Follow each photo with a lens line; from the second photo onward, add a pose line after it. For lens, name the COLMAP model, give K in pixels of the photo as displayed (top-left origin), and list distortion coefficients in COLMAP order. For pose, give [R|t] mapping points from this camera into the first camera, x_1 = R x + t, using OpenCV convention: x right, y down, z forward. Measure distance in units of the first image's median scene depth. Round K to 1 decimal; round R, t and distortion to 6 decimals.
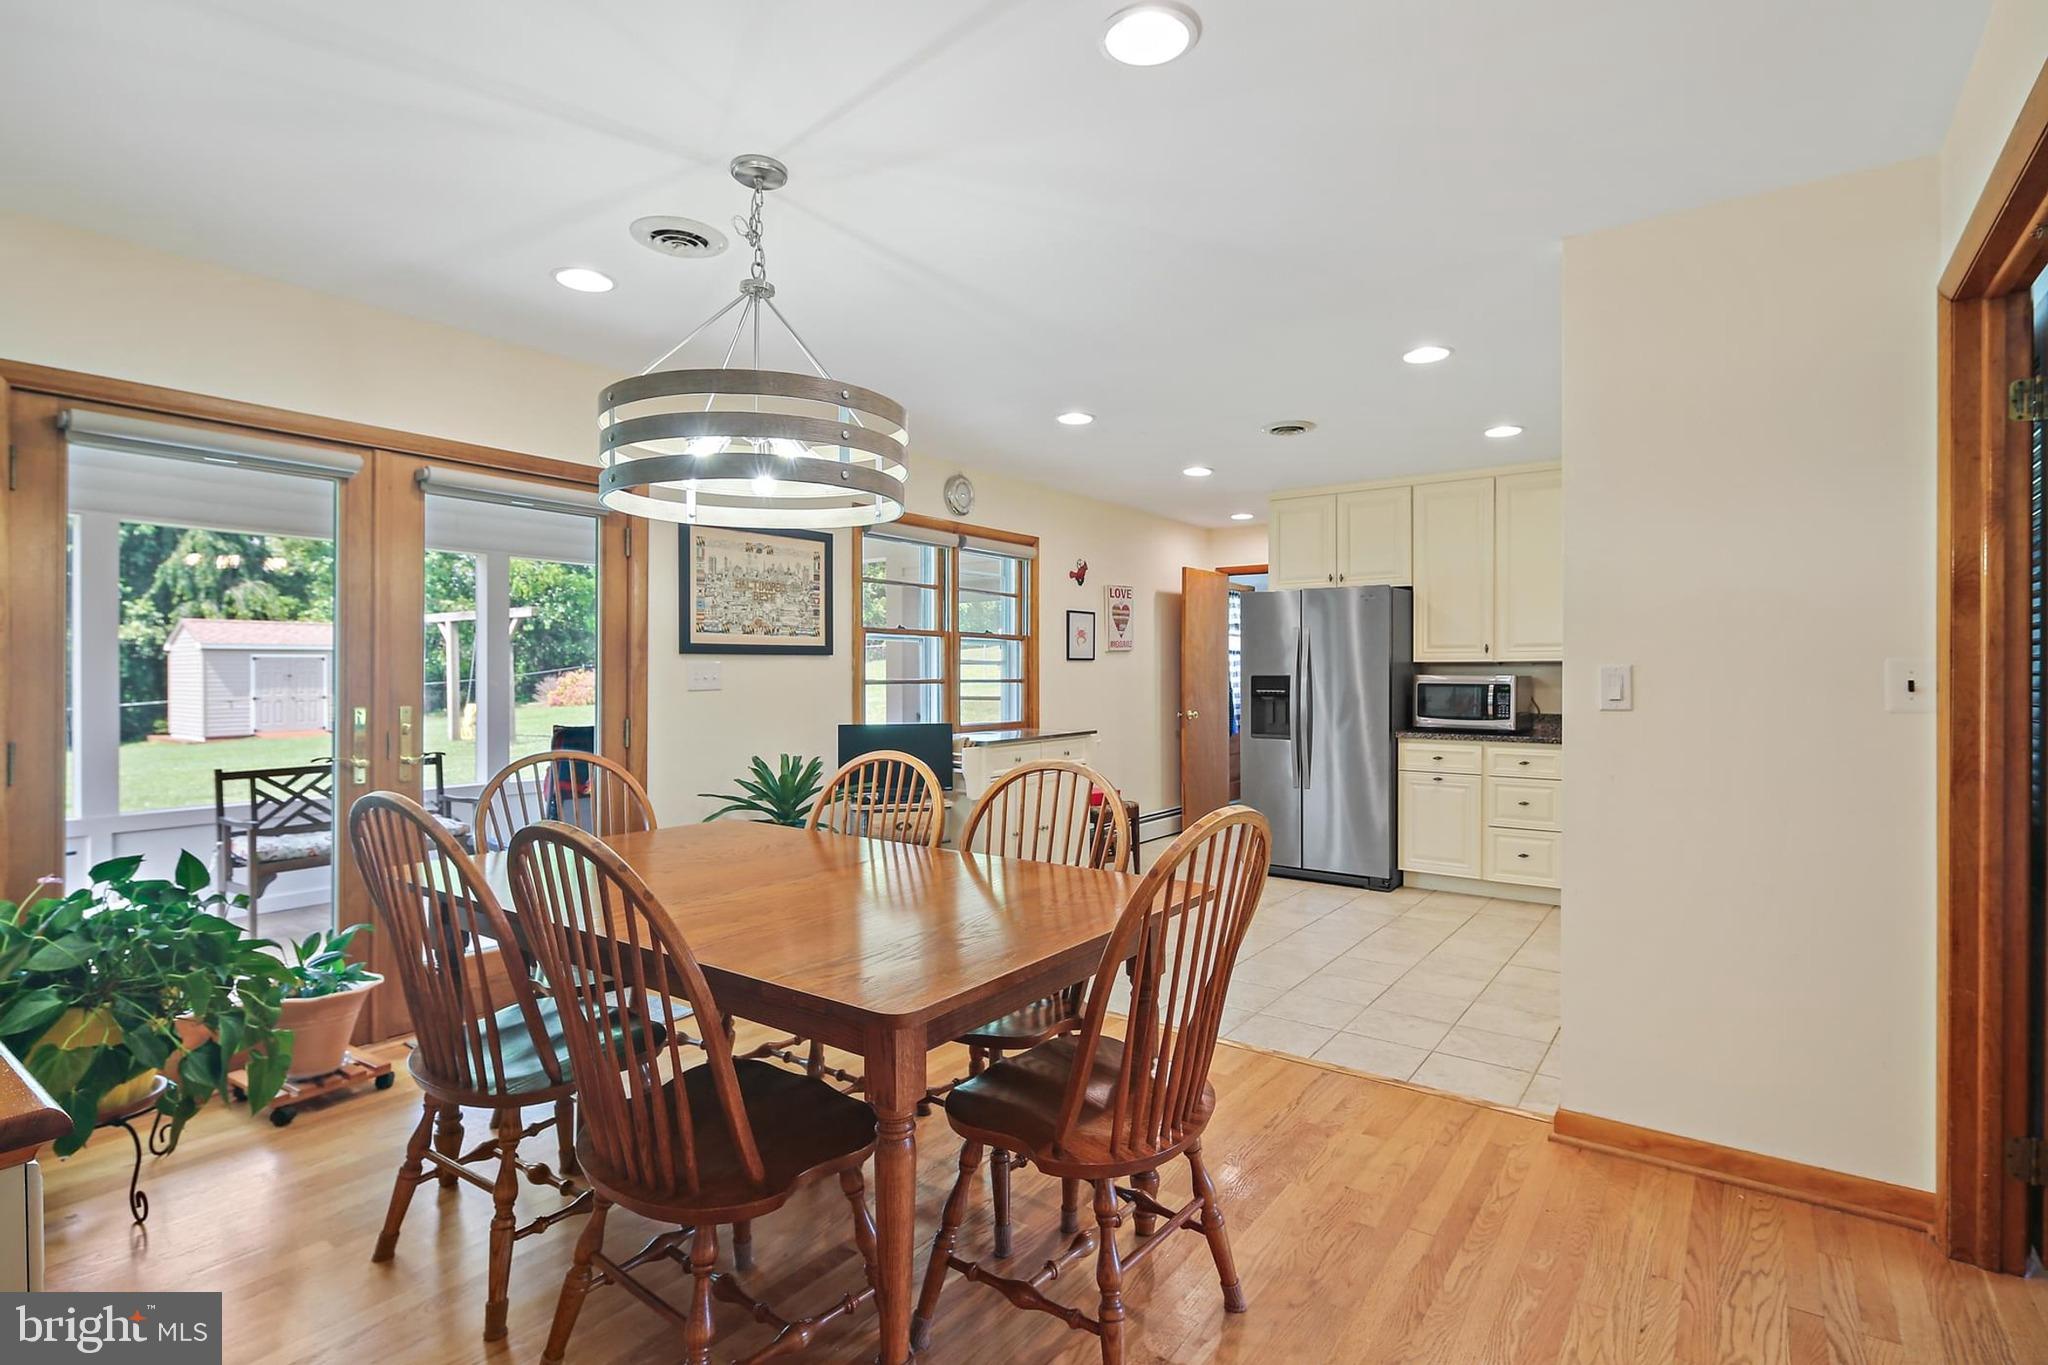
lens RADIAL K [[995.5, 0, 1013.6], [0, 995.5, 674.2], [0, 0, 1]] dist [-0.000104, -0.001328]
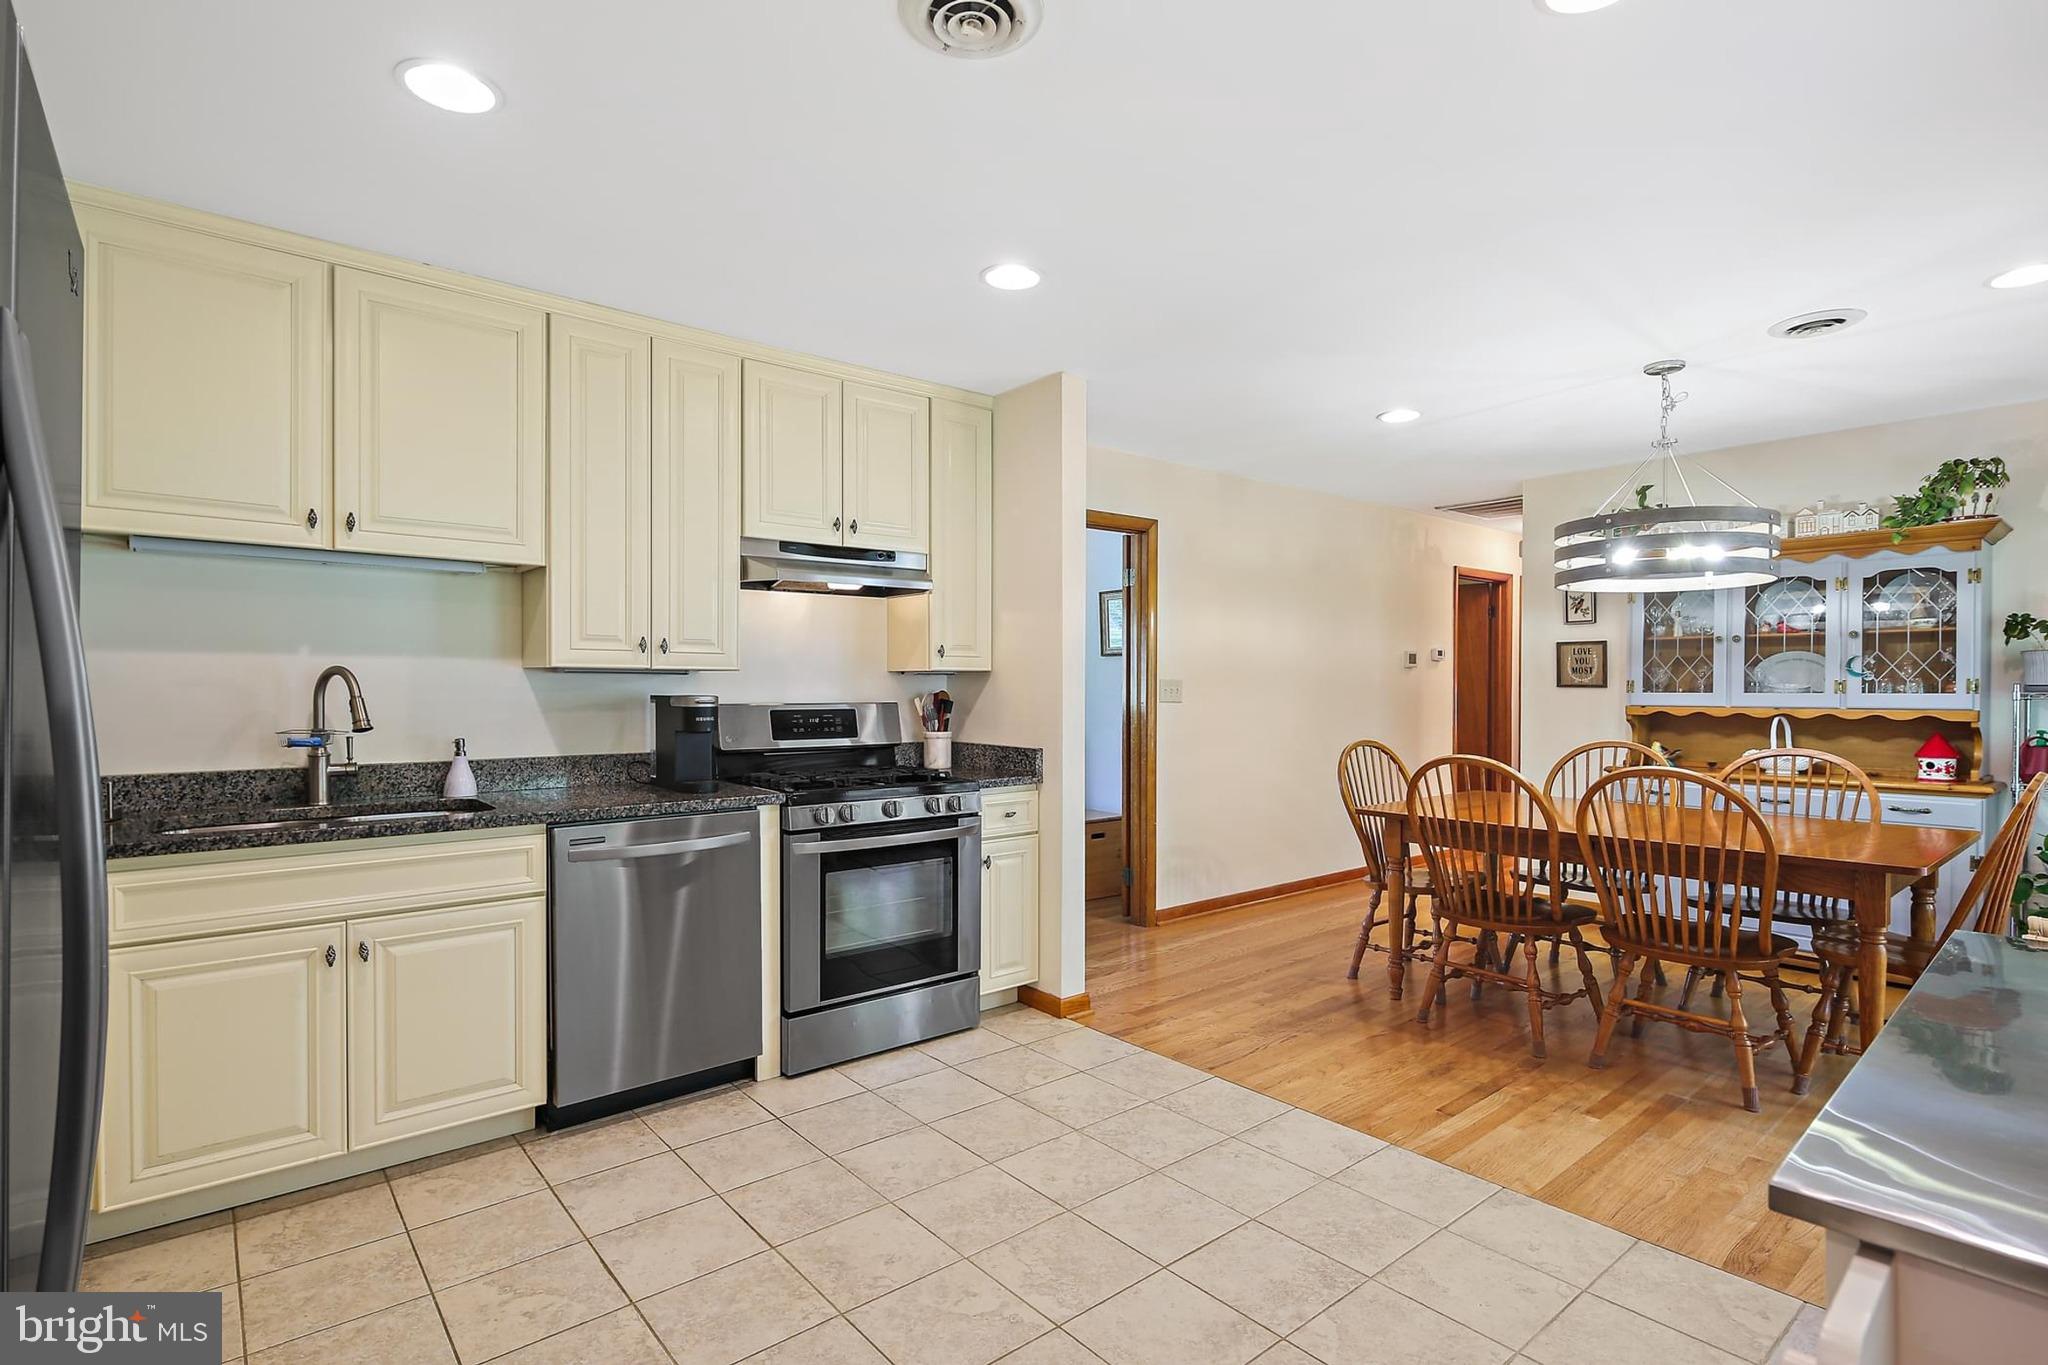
lens RADIAL K [[995.5, 0, 1024.4], [0, 995.5, 689.6], [0, 0, 1]] dist [-0.000104, -0.001328]
pose [[-0.970669, -0.006363, 0.240338, 0.197348], [-0.005200, 0.999971, 0.005475, -0.008807], [-0.240365, 0.004065, -0.970674, 1.633236]]
